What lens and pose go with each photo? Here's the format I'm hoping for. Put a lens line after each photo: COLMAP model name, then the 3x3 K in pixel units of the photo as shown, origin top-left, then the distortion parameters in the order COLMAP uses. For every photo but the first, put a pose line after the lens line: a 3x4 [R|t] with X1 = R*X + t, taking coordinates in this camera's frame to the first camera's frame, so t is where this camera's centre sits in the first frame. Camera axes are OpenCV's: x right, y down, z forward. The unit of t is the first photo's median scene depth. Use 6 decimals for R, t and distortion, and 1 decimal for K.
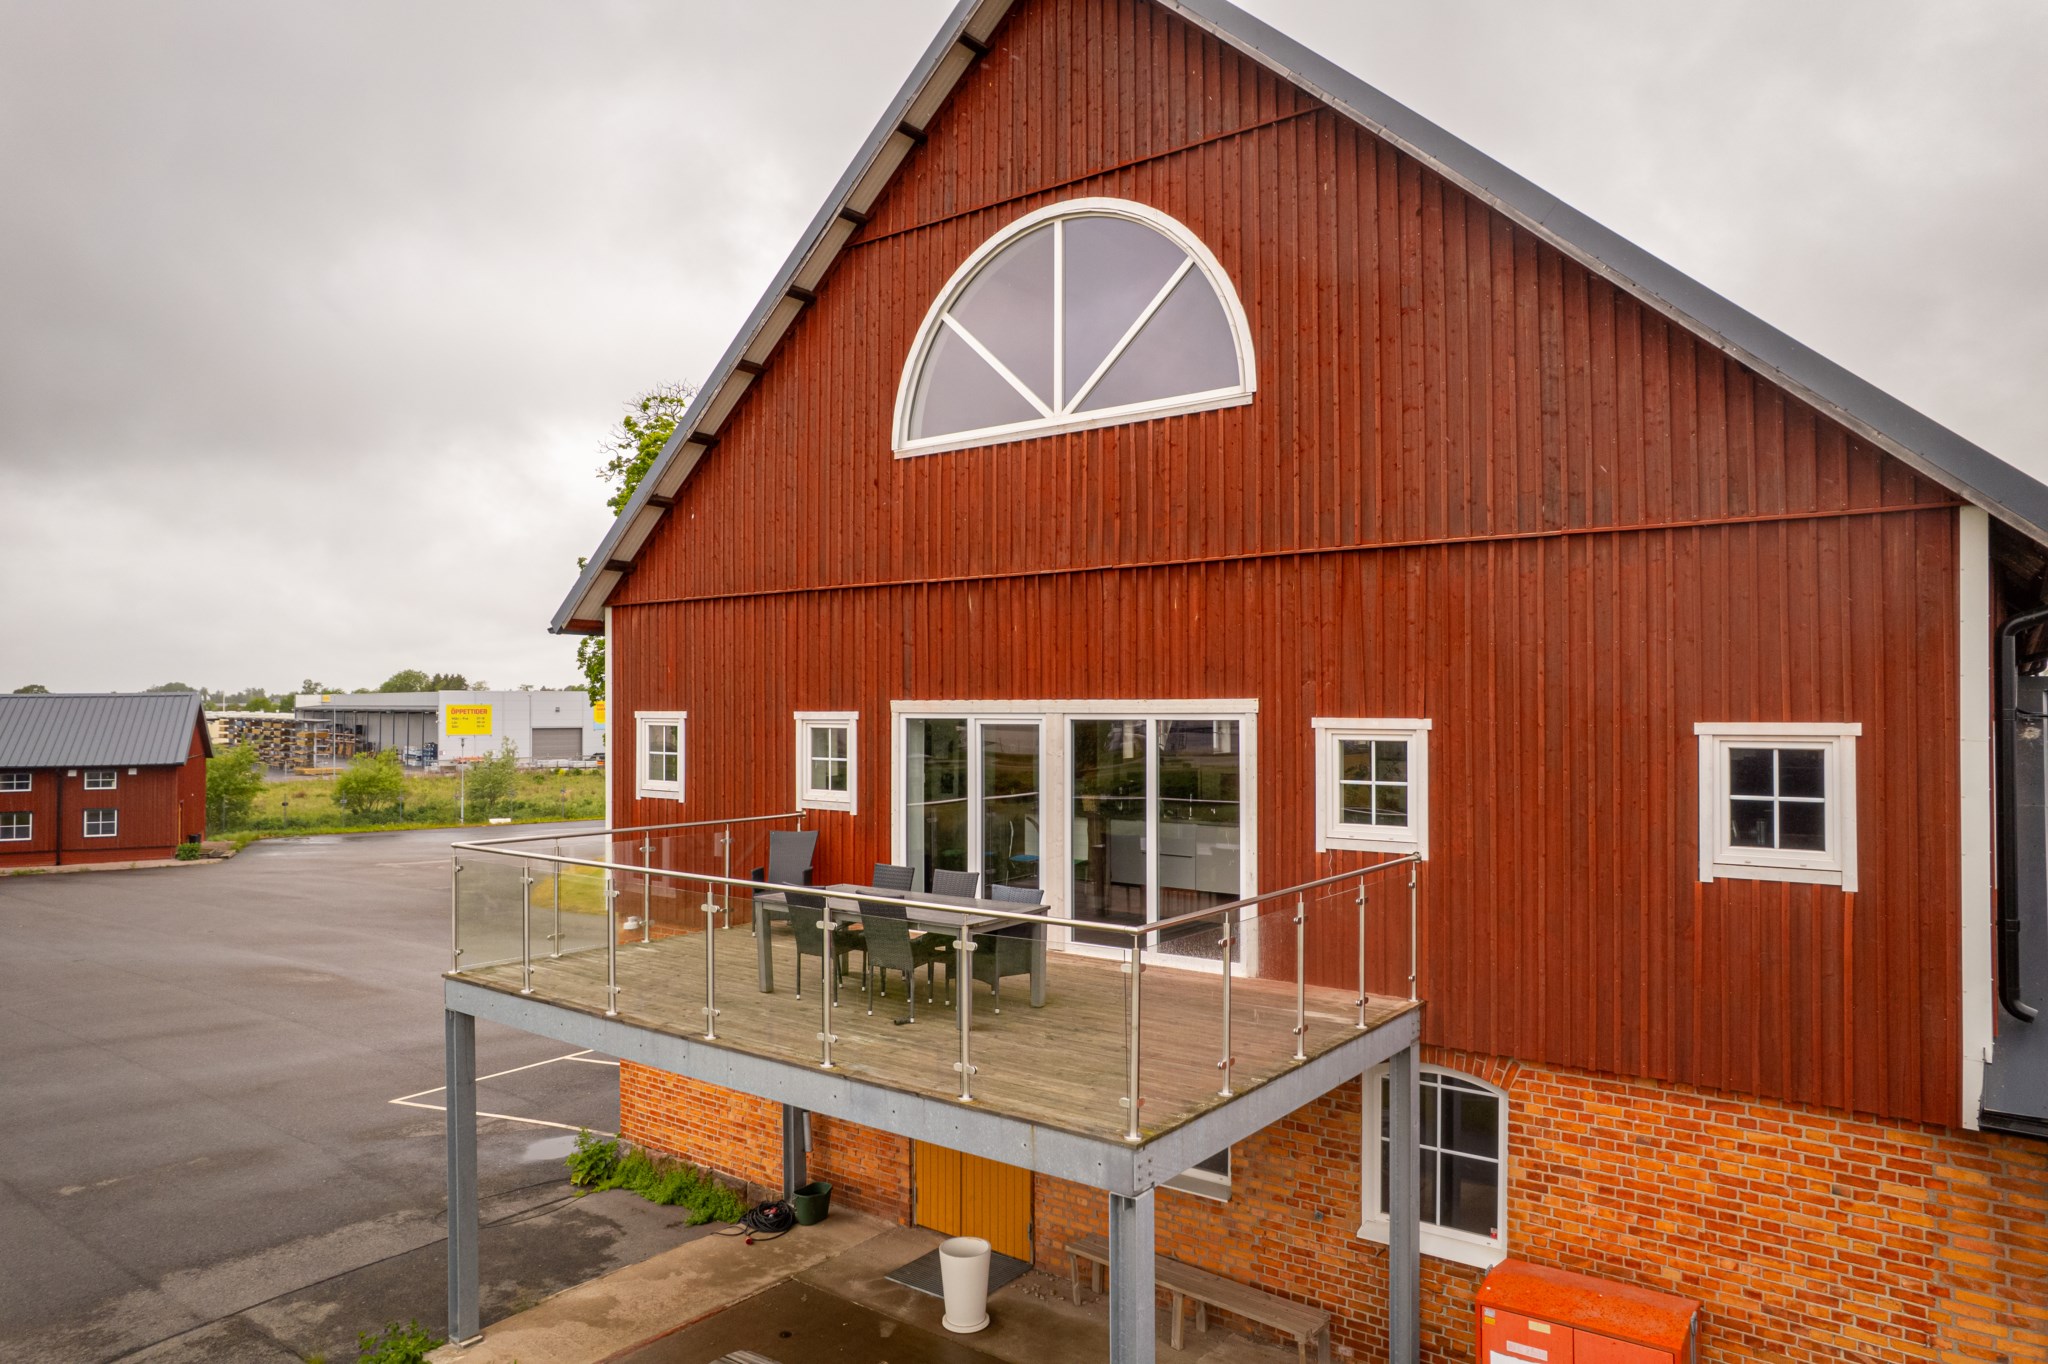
lens RADIAL K [[1312.4, 0, 1025.9], [0, 1312.4, 686.2], [0, 0, 1]] dist [-0.077340, 0.067610]
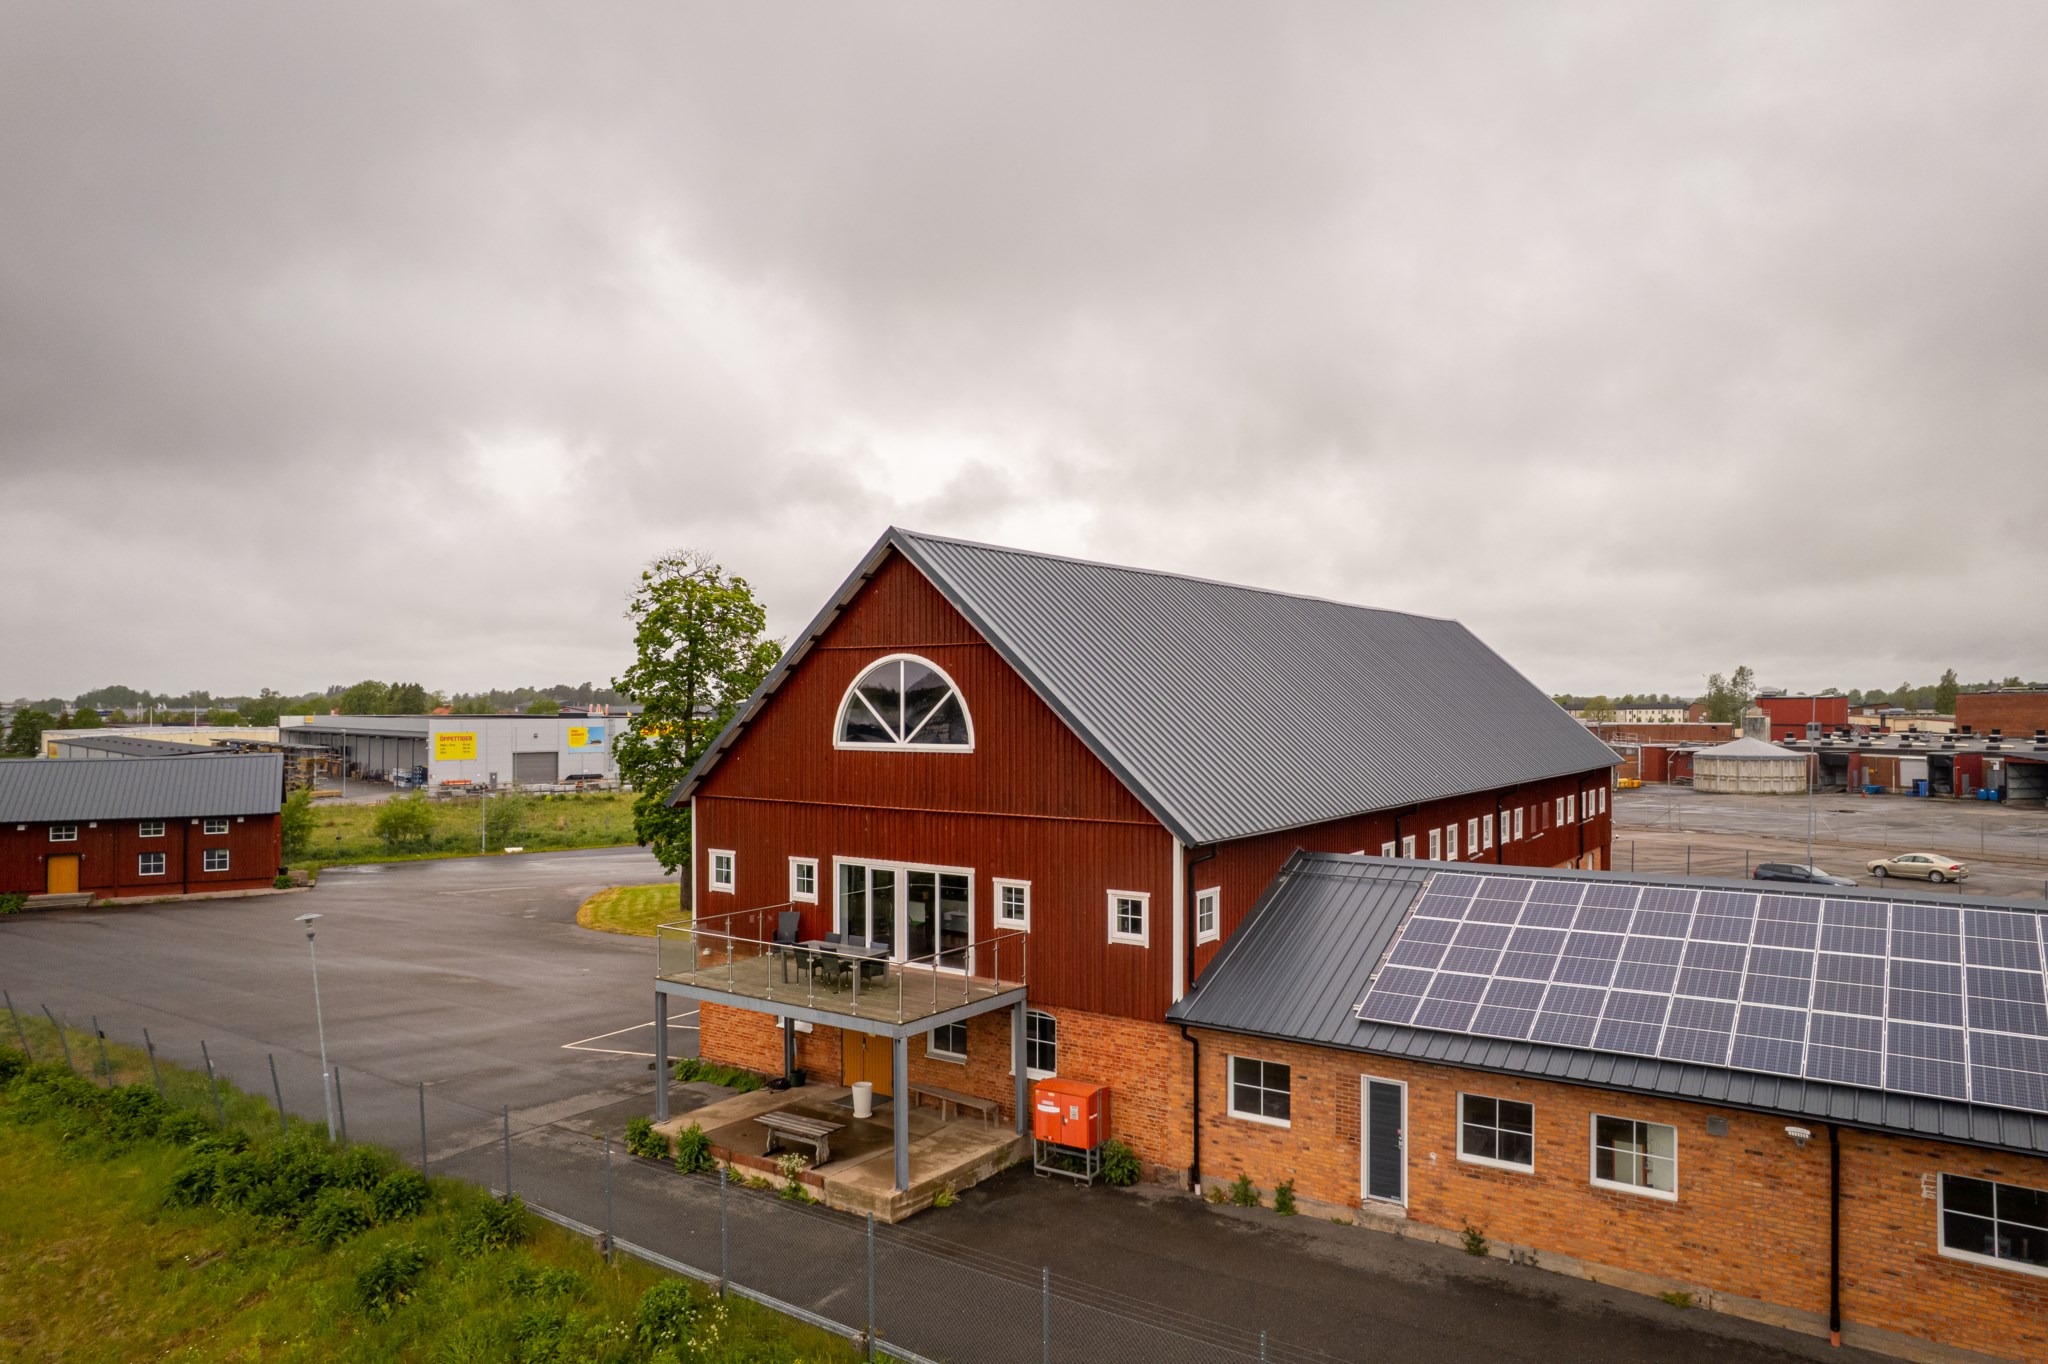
lens RADIAL K [[1309.7, 0, 1025.0], [0, 1309.7, 675.7], [0, 0, 1]] dist [-0.078647, 0.067969]
pose [[0.999298, -0.000195, 0.037475, 0.147203], [0.000450, 0.999977, -0.006786, -0.288815], [-0.037473, 0.006798, 0.999275, -1.294480]]
